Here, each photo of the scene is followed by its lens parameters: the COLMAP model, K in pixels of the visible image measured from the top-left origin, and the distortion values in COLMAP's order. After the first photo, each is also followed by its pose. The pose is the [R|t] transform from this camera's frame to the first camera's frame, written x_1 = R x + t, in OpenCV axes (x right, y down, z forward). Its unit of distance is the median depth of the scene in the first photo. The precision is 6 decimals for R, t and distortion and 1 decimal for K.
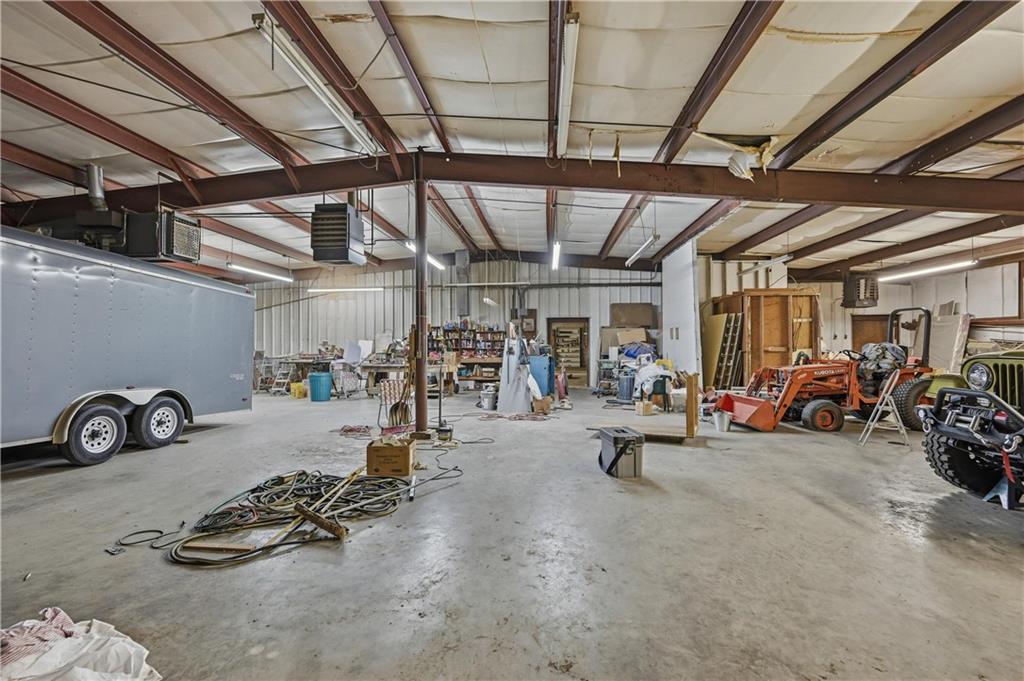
lens RADIAL K [[457.5, 0, 512.0], [0, 457.5, 340.5], [0, 0, 1]] dist [-0.001007, -0.000286]
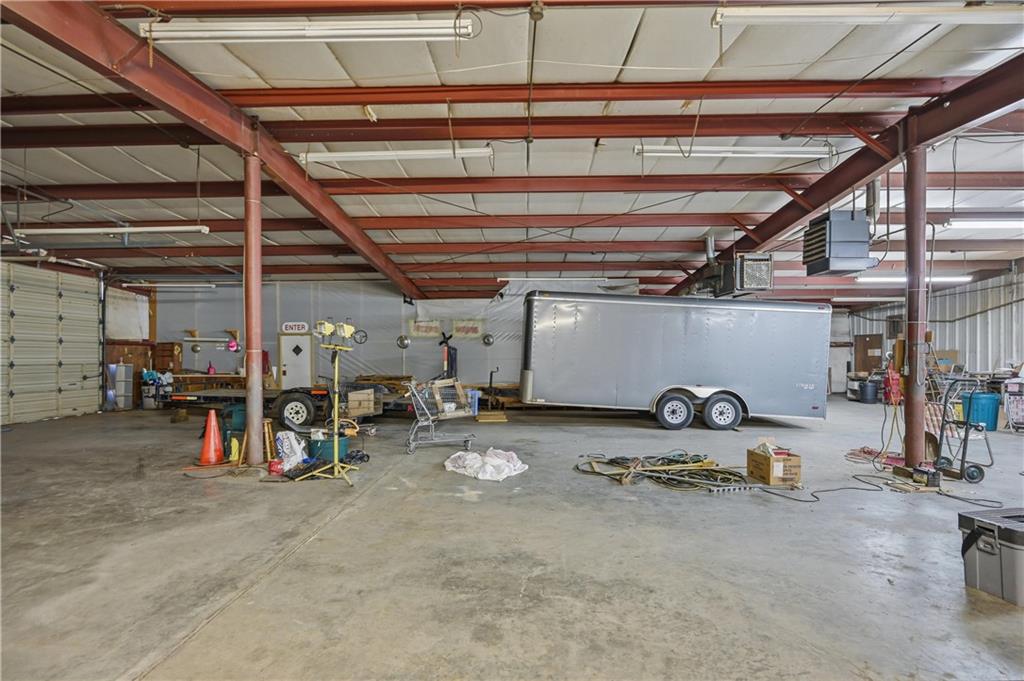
lens RADIAL K [[465.0, 0, 510.3], [0, 465.0, 347.4], [0, 0, 1]] dist [-0.000947, -0.000635]
pose [[0.049730, -0.016019, -0.998634, 0.637444], [0.005037, 0.999863, -0.015788, -0.000281], [0.998750, -0.004245, 0.049804, 0.299539]]
